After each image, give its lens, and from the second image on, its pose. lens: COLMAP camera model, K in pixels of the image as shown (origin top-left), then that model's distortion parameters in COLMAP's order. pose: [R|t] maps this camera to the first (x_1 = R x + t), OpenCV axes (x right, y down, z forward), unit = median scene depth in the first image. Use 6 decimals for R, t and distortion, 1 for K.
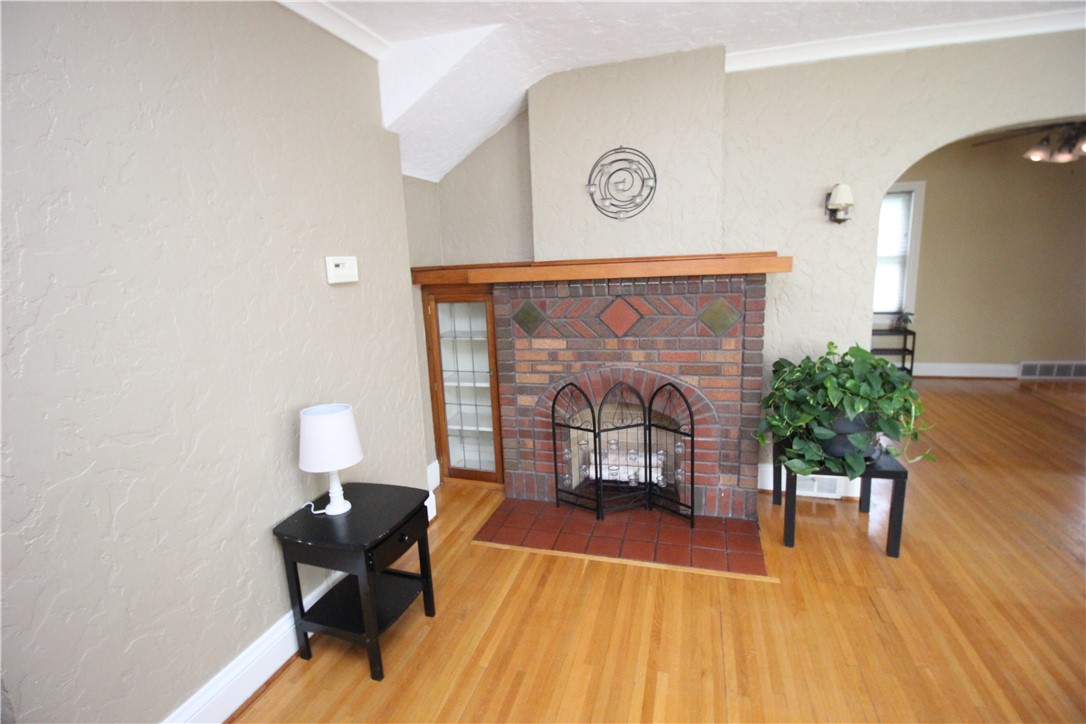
lens RADIAL K [[502.3, 0, 545.8], [0, 502.3, 354.5], [0, 0, 1]] dist [-0.004526, -0.009238]
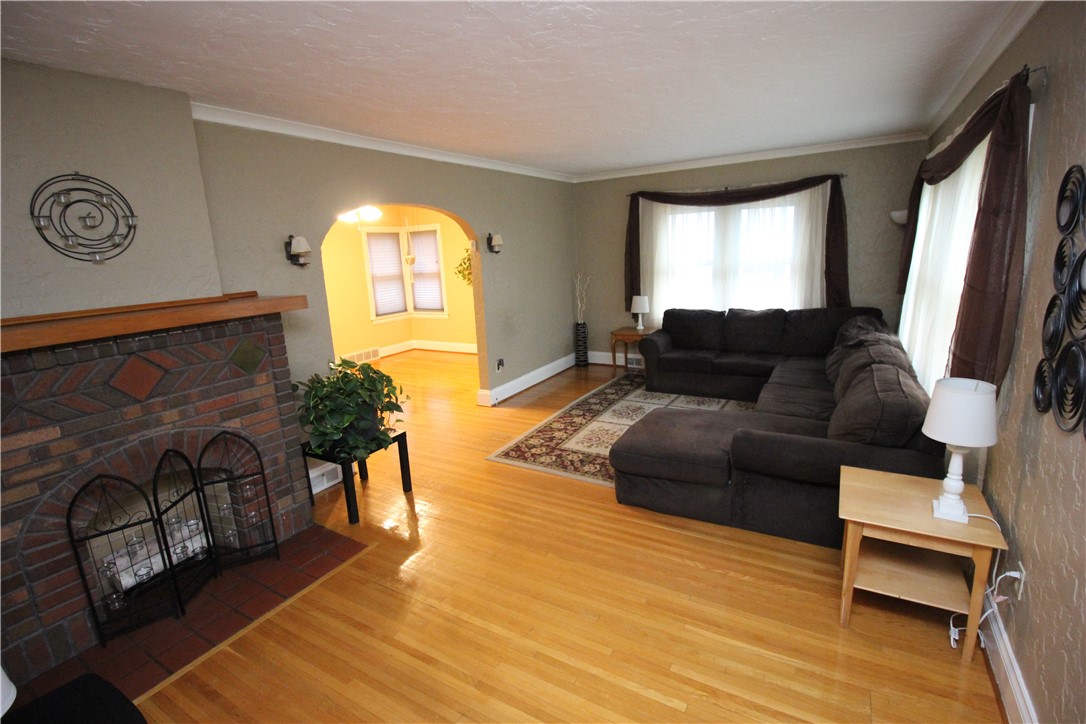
lens RADIAL K [[502.3, 0, 541.8], [0, 502.3, 355.3], [0, 0, 1]] dist [-0.004526, -0.009238]
pose [[0.243215, -0.169972, 0.954964, -0.474210], [0.213972, 0.969675, 0.118095, -0.064727], [-0.946077, 0.175613, 0.272209, 0.130325]]
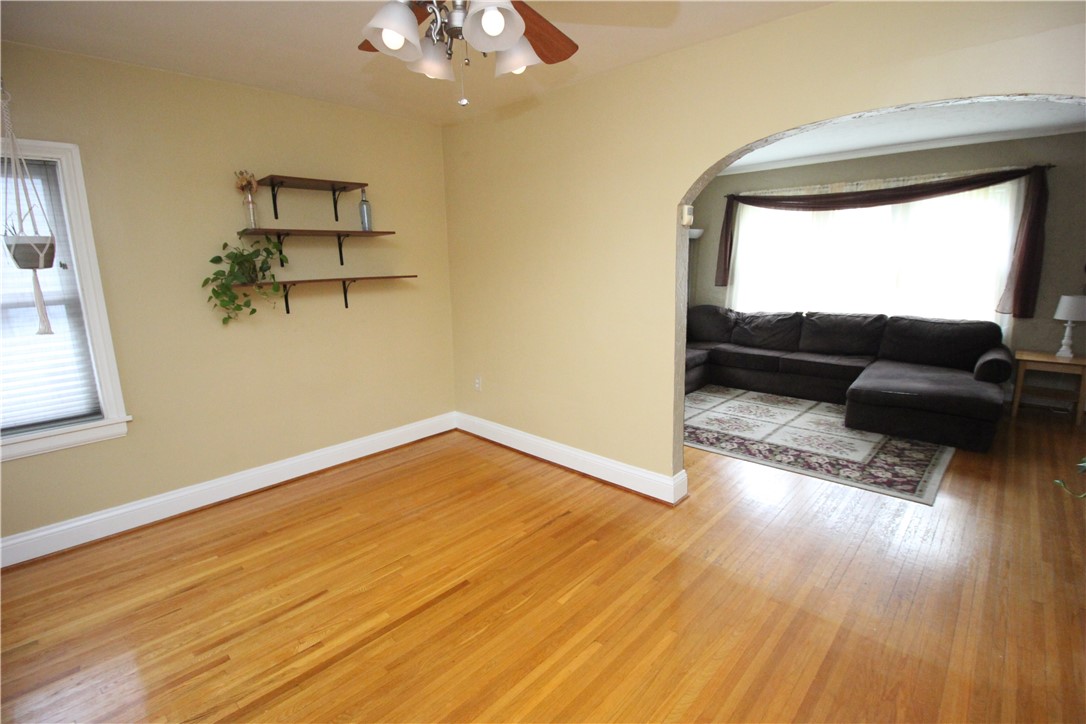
lens RADIAL K [[502.3, 0, 545.9], [0, 502.3, 353.3], [0, 0, 1]] dist [-0.004526, -0.009238]
pose [[-0.893960, -0.018037, 0.447783, 1.061499], [0.141808, 0.936461, 0.320829, -0.387135], [-0.425118, 0.350308, -0.834601, 1.821021]]
